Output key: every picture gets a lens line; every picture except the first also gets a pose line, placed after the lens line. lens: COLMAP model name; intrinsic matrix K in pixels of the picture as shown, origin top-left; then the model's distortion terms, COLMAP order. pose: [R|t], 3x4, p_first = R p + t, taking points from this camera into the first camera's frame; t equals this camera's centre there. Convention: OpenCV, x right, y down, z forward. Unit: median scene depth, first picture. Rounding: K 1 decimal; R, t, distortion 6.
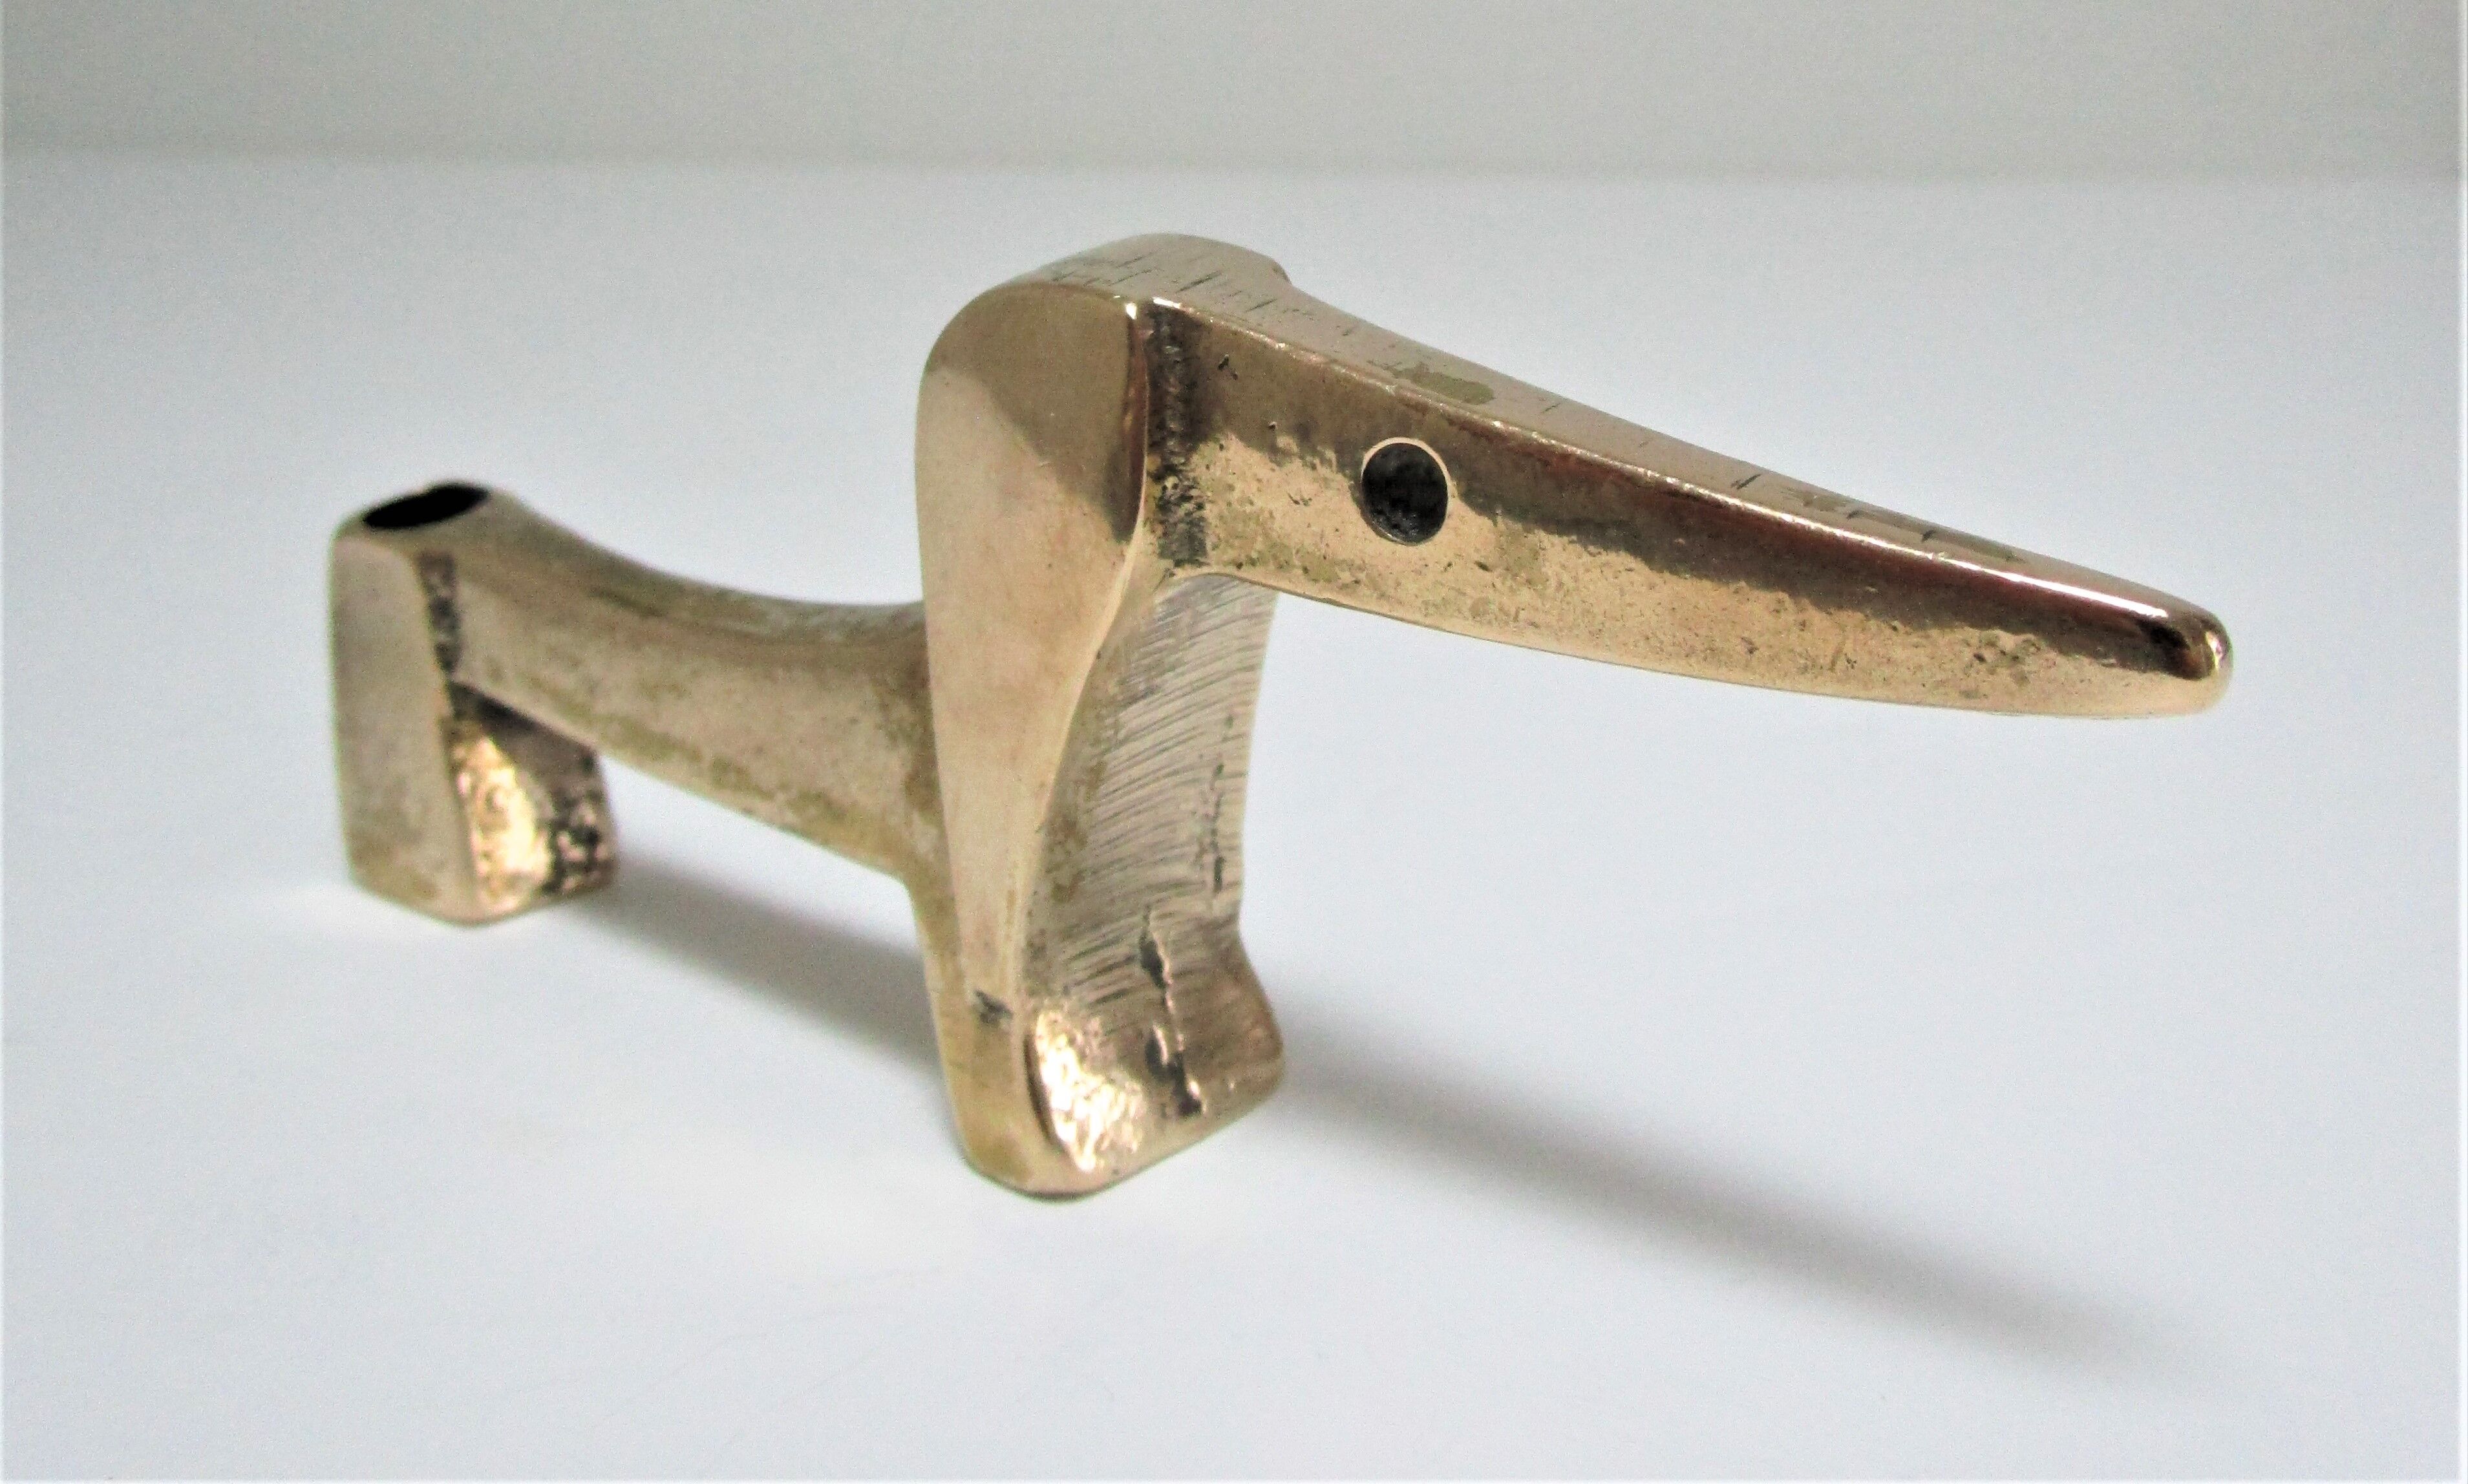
lens RADIAL K [[2343.4, 0, 1250.0], [0, 2343.4, 237.3], [0, 0, 1]] dist [-0.040645, 0.000000]
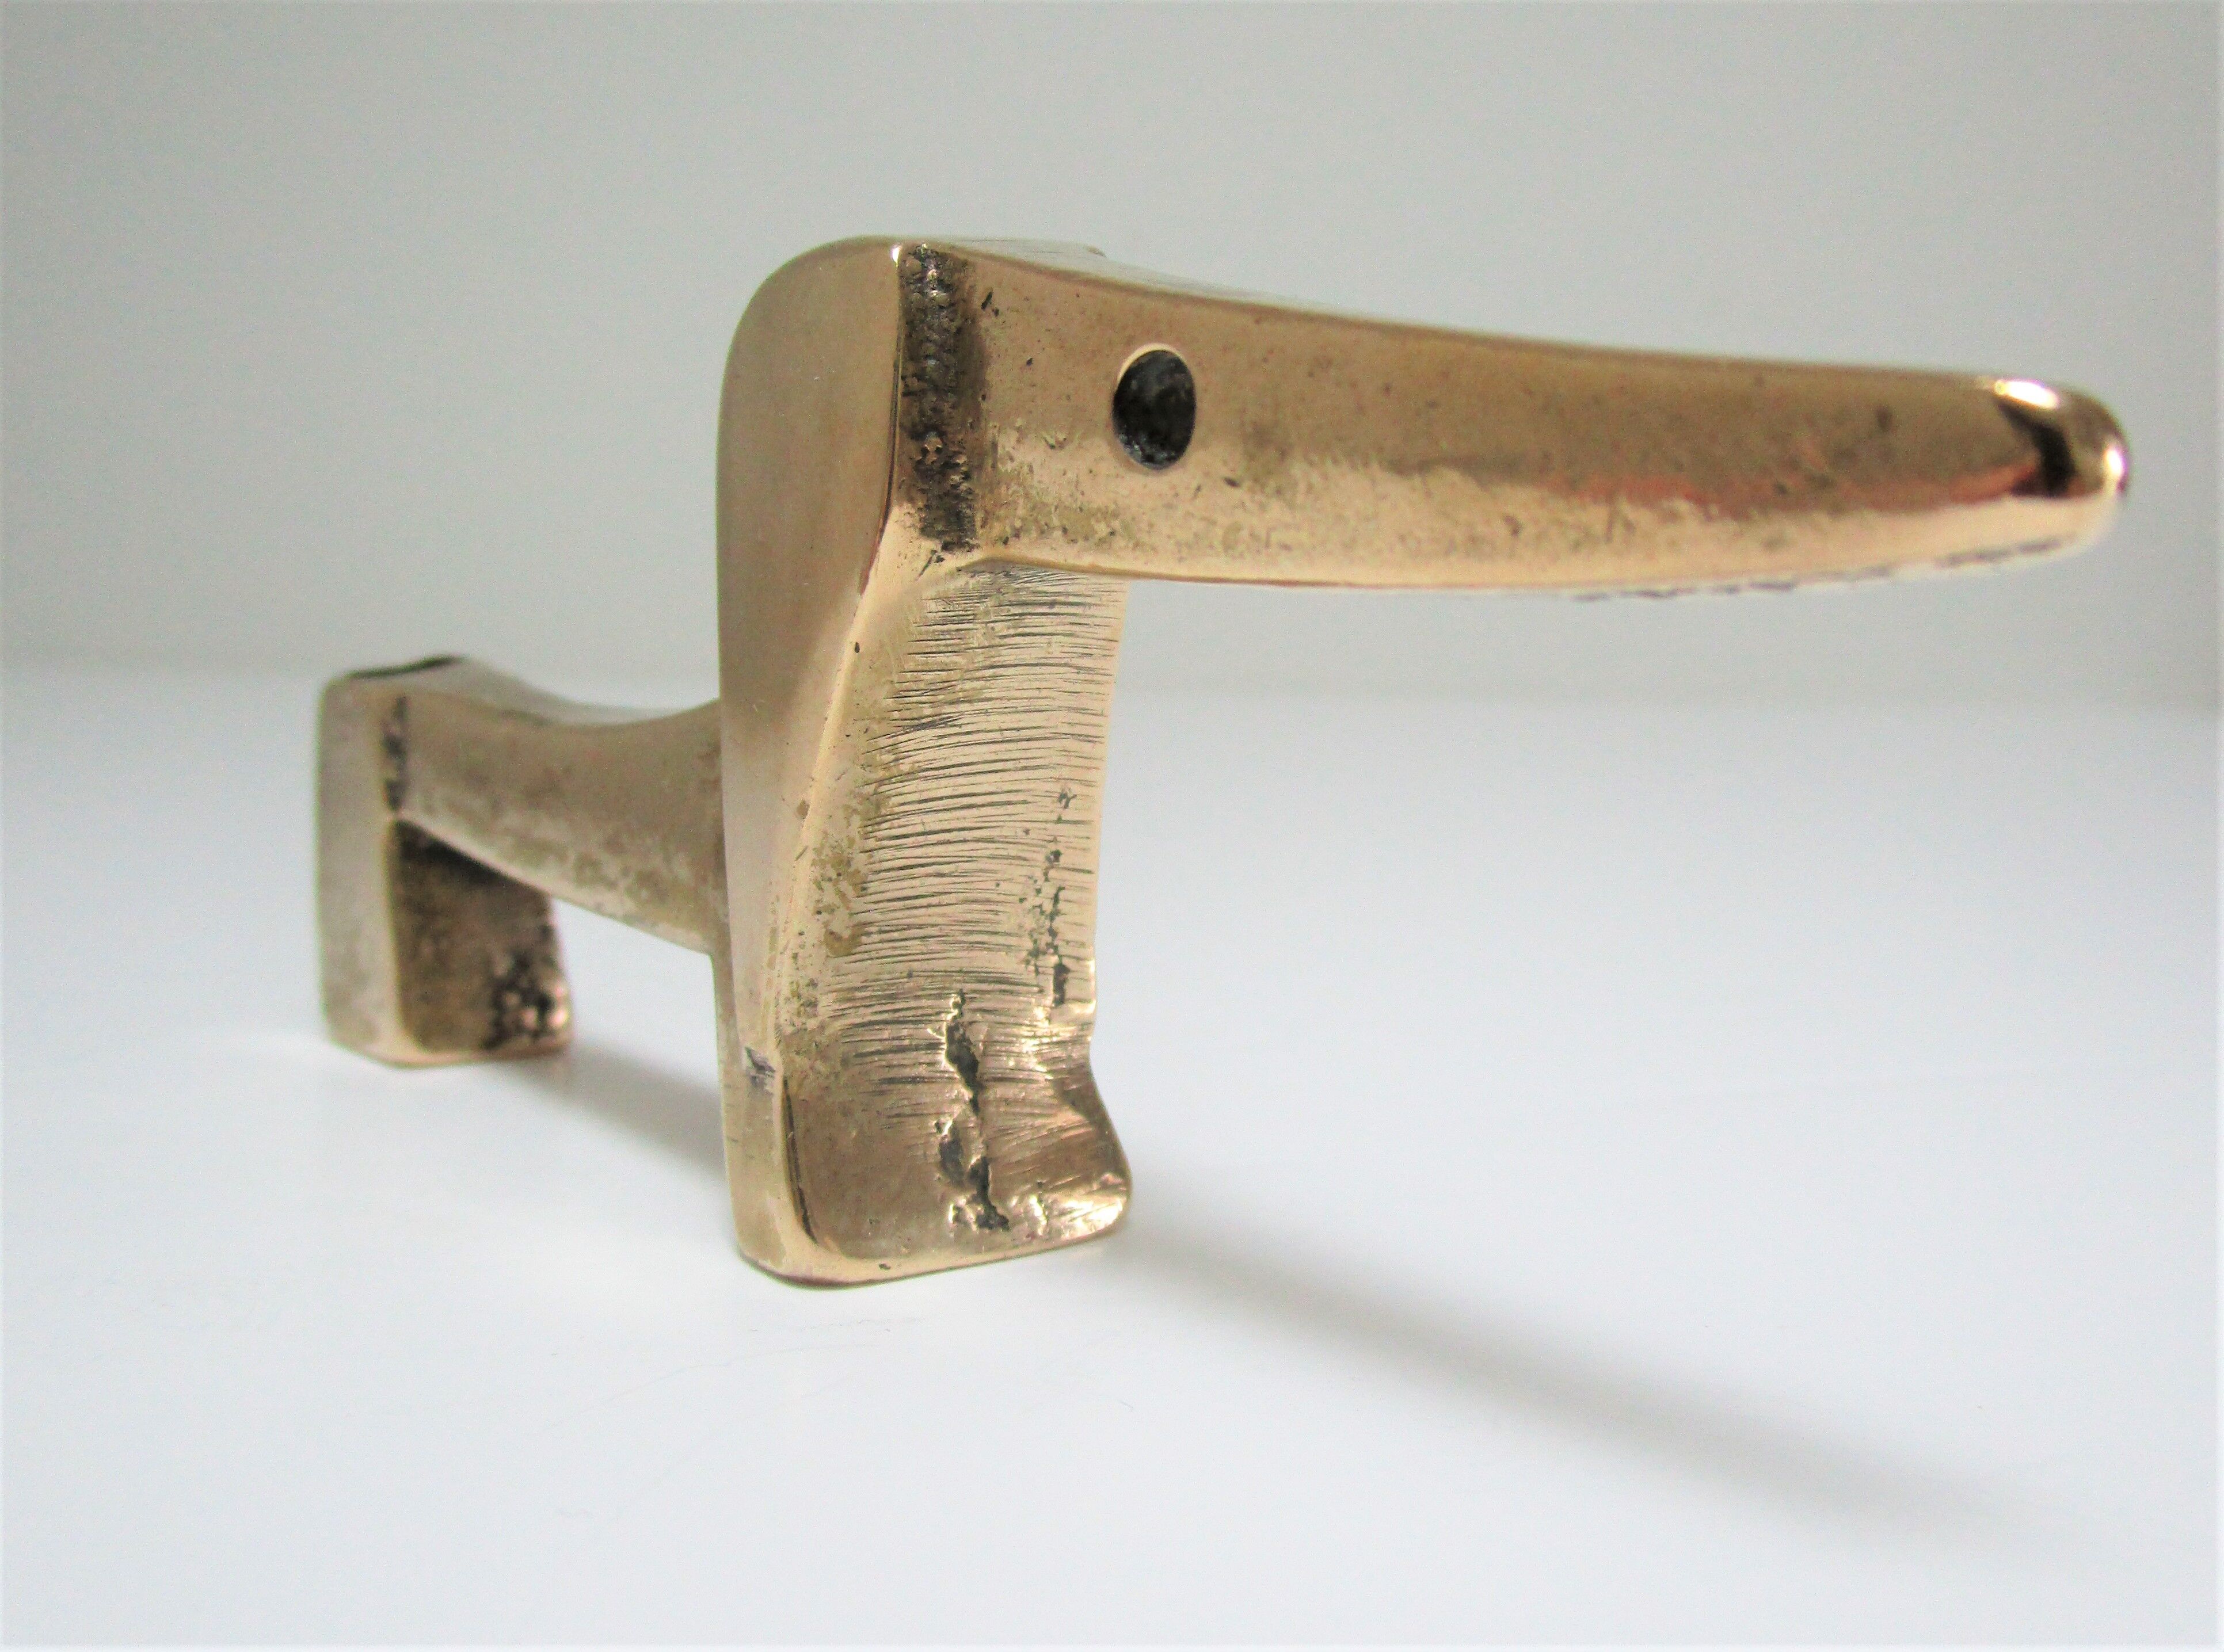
lens RADIAL K [[2089.1, 0, 1115.8], [0, 2089.1, 762.0], [0, 0, 1]] dist [-0.049807, 0.000000]
pose [[0.974752, 0.027492, -0.221593, 0.200359], [-0.038248, 0.998282, -0.044396, 0.242505], [0.219991, 0.051751, 0.974128, 0.235945]]
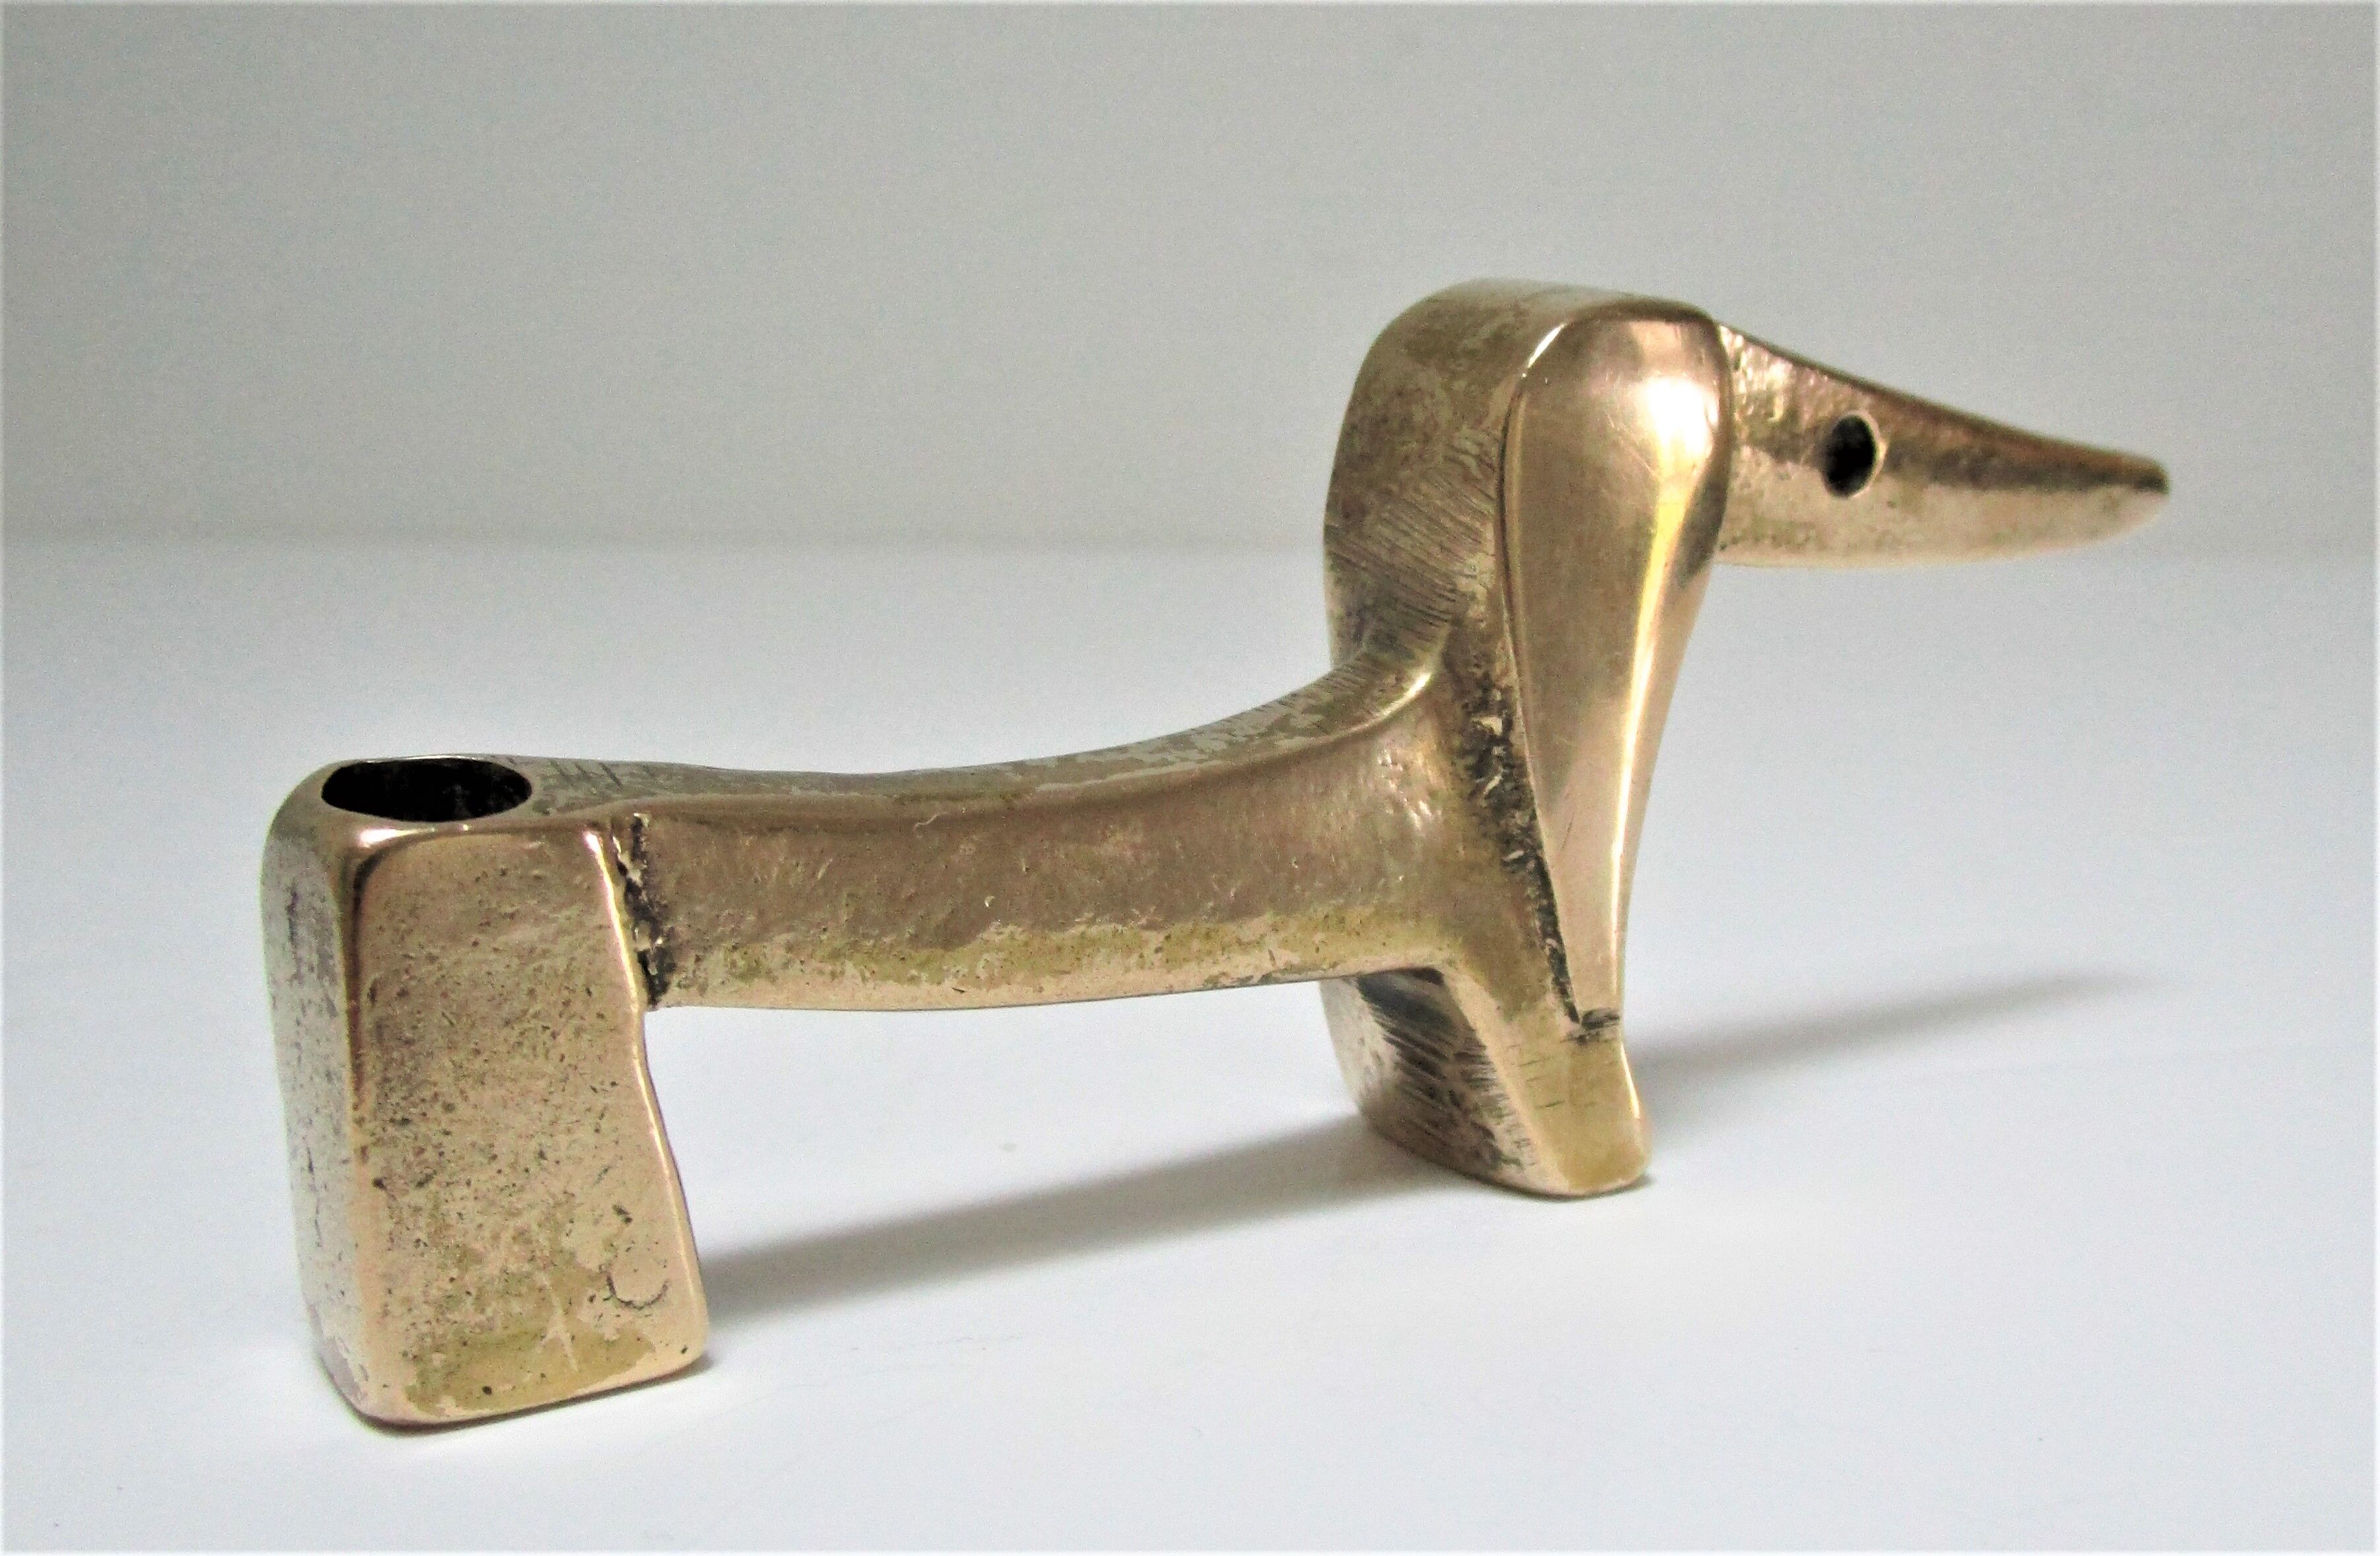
lens RADIAL K [[2233.4, 0, 1197.6], [0, 2233.4, 765.3], [0, 0, 1]] dist [-0.022710, 0.000000]
pose [[0.395359, -0.155221, 0.905316, -1.049394], [0.112643, 0.986372, 0.119926, 0.081022], [-0.911594, 0.054564, 0.407455, 0.753167]]
